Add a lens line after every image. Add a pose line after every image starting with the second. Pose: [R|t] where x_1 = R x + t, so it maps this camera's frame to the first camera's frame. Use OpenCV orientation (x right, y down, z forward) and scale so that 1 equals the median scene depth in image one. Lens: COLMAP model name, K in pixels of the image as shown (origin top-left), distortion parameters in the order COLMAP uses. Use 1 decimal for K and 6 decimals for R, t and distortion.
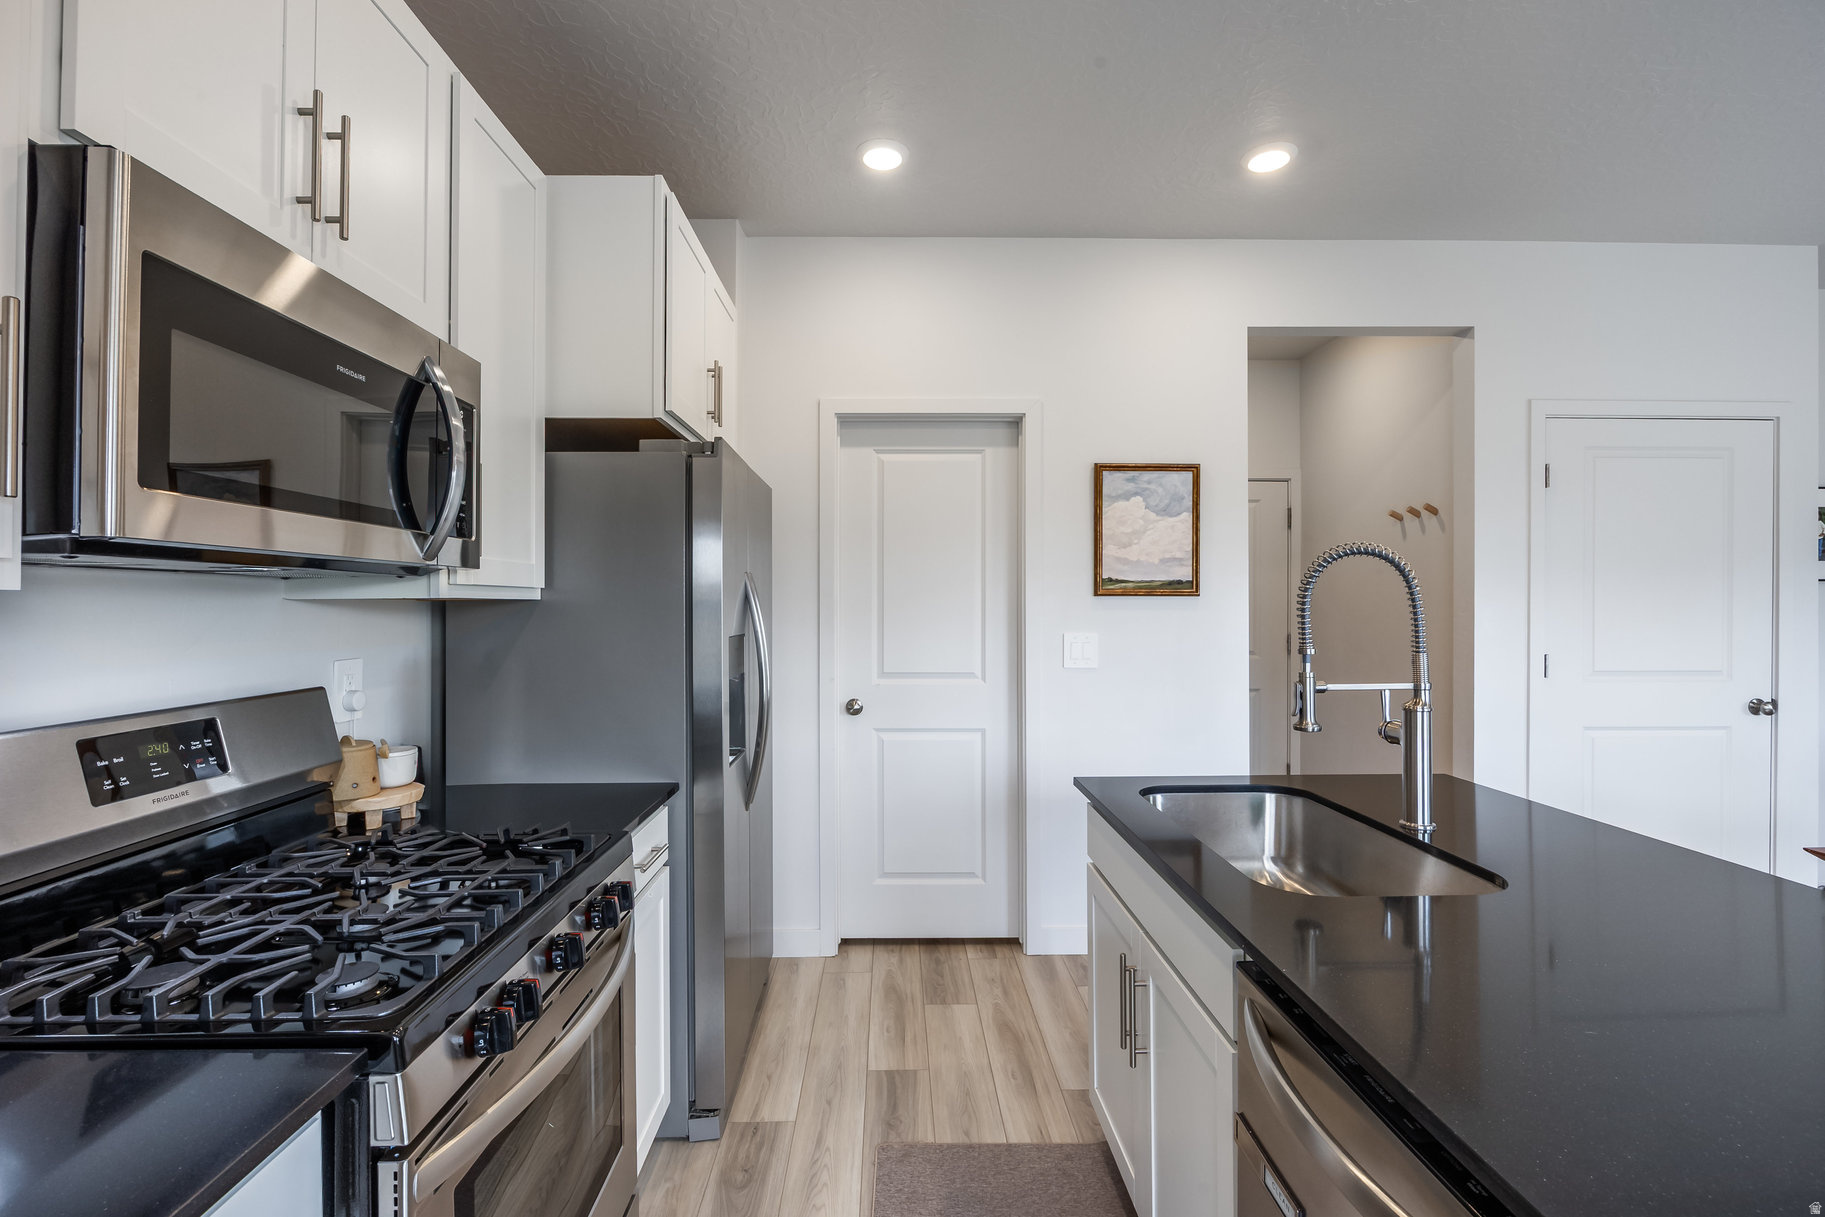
lens RADIAL K [[813.3, 0, 912.0], [0, 813.3, 598.6], [0, 0, 1]] dist [-0.003926, -0.000221]
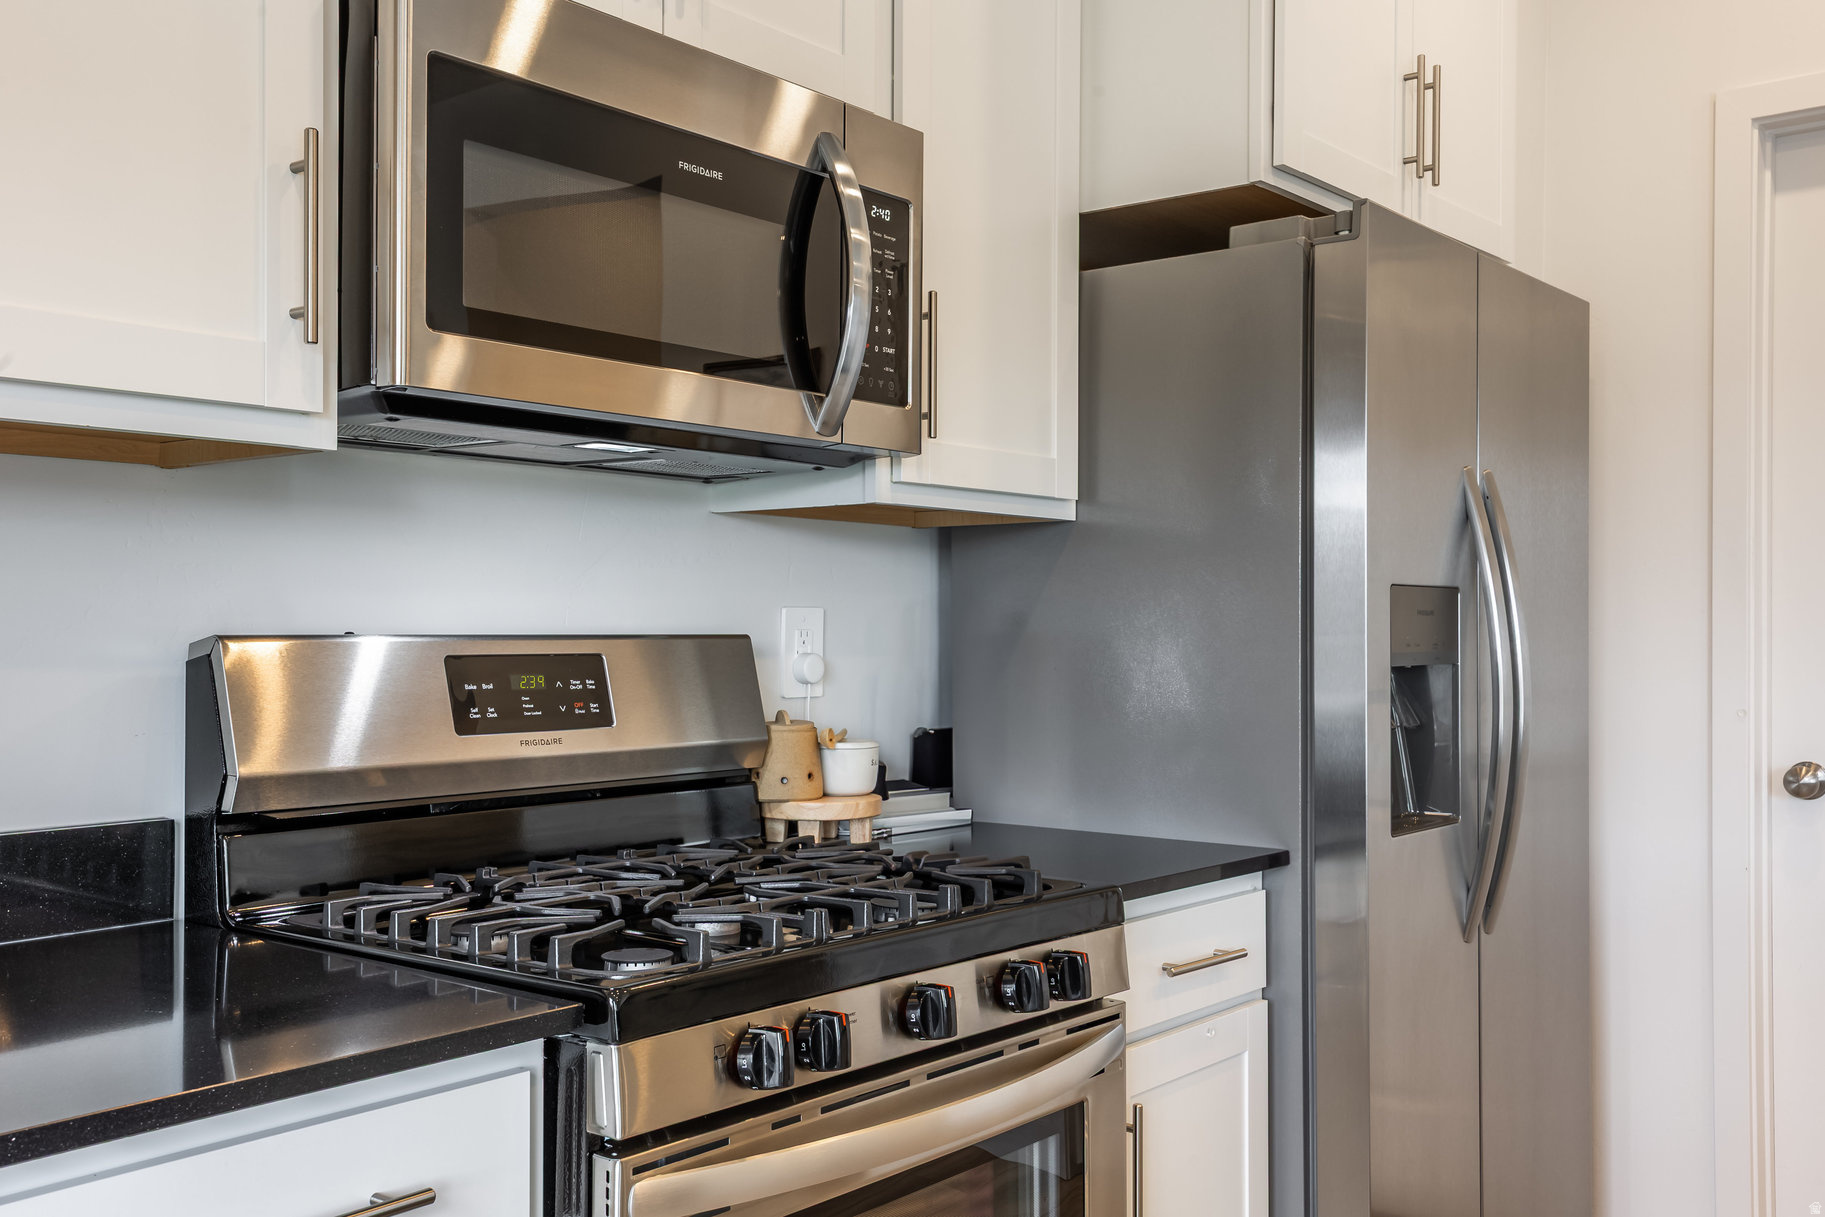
lens RADIAL K [[1758.8, 0, 972.0], [0, 1758.8, 609.1], [0, 0, 1]] dist [0.027990, 0.007935]
pose [[0.776264, -0.003503, -0.630398, 0.233866], [0.000035, 0.999985, -0.005514, 0.058785], [0.630408, 0.004258, 0.776252, -0.032859]]
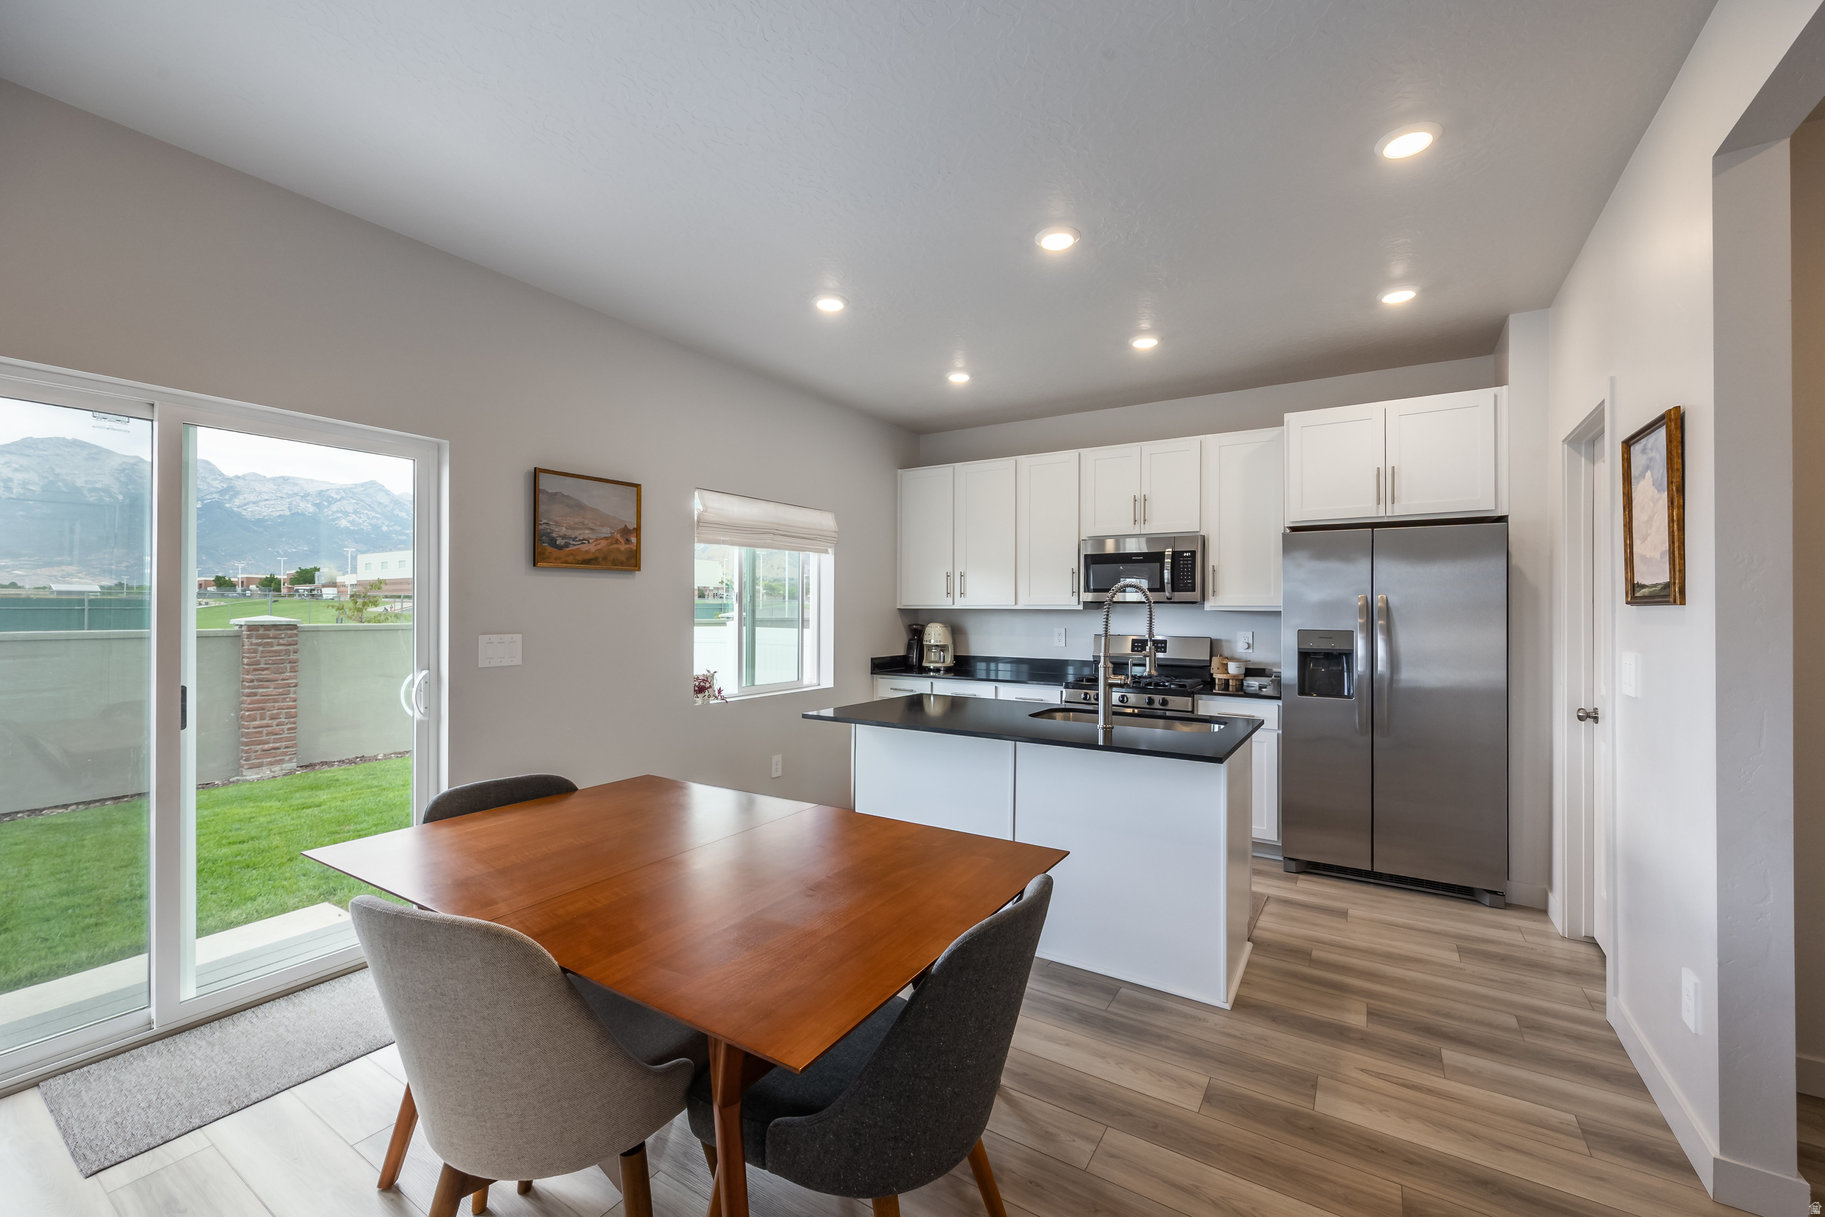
lens RADIAL K [[762.1, 0, 888.9], [0, 762.1, 608.6], [0, 0, 1]] dist [0.001628, 0.000031]
pose [[-0.579835, -0.003839, -0.814725, 1.593161], [-0.001008, 0.999992, -0.003994, 0.003409], [0.814733, -0.001495, -0.579834, 1.077141]]
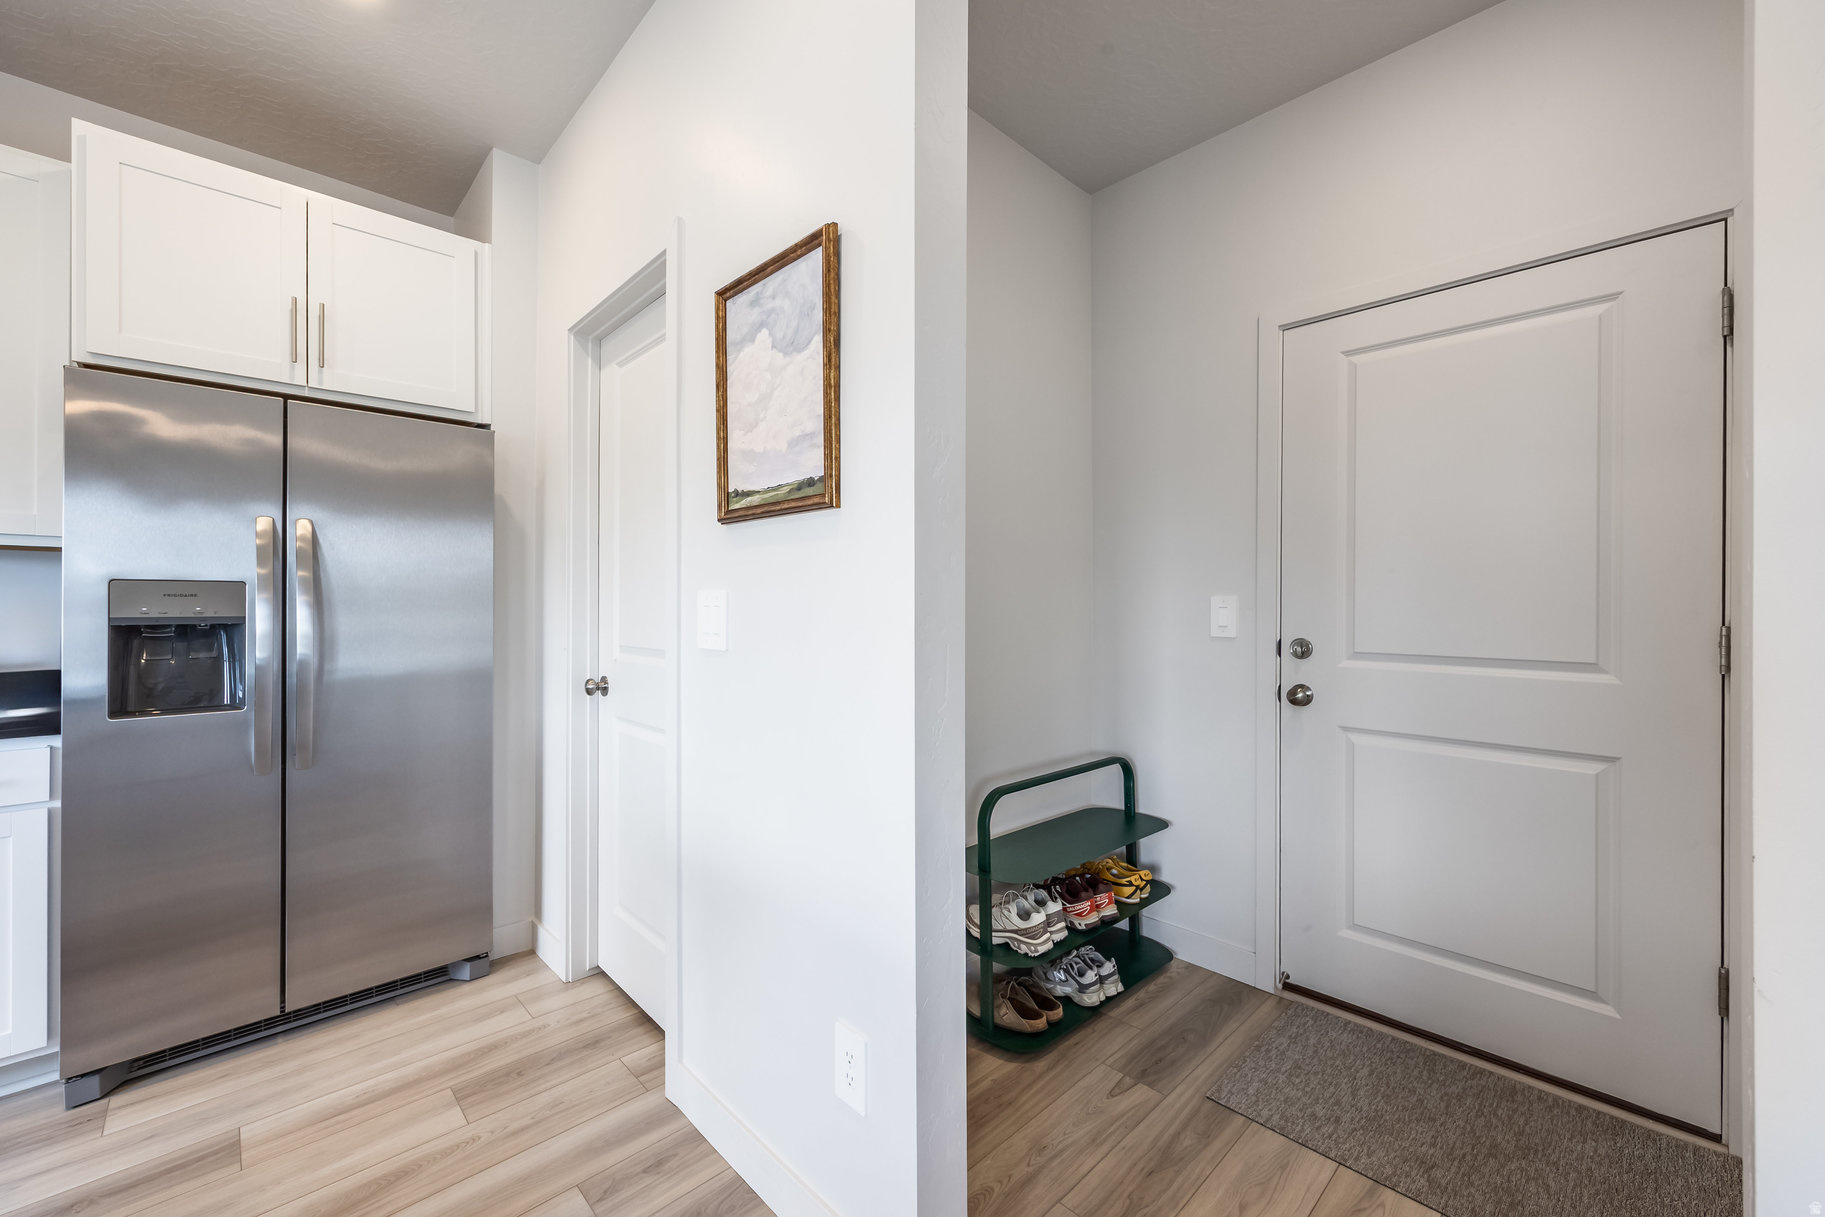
lens RADIAL K [[753.9, 0, 948.8], [0, 753.9, 596.9], [0, 0, 1]] dist [-0.002233, 0.000108]
pose [[0.661362, -0.008380, -0.750020, 0.926316], [0.004936, 0.999965, -0.006820, 0.066122], [0.750051, 0.000809, 0.661380, 0.983919]]
